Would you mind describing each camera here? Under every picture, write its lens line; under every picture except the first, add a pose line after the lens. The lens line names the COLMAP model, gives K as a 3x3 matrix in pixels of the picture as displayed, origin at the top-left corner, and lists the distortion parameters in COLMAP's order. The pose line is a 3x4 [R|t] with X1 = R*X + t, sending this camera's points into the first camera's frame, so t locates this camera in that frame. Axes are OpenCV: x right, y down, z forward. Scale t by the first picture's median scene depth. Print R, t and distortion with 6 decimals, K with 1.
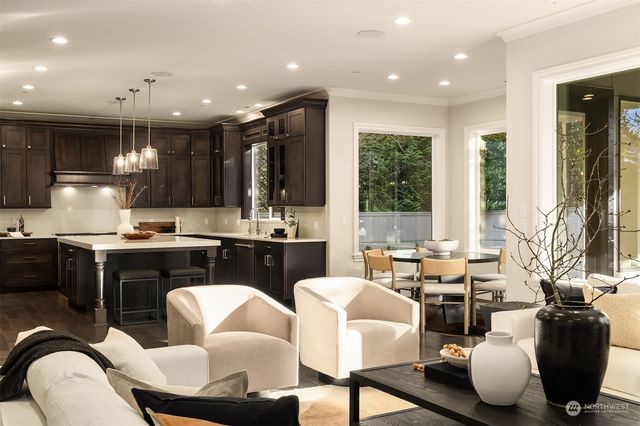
lens RADIAL K [[794.6, 0, 320.0], [0, 794.6, 213.0], [0, 0, 1]] dist [0.135967, 0.000910]
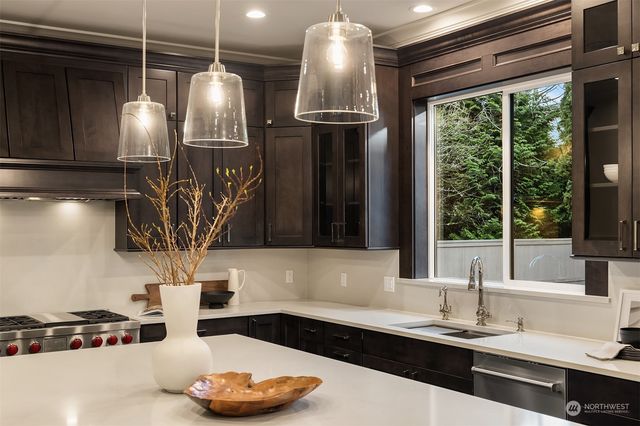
lens RADIAL K [[794.6, 0, 320.0], [0, 794.6, 213.0], [0, 0, 1]] dist [0.135967, 0.000910]
pose [[0.994867, -0.000411, 0.101194, -0.177633], [0.002026, 0.999872, -0.015850, -0.018812], [-0.101174, 0.015974, 0.994740, 0.571576]]
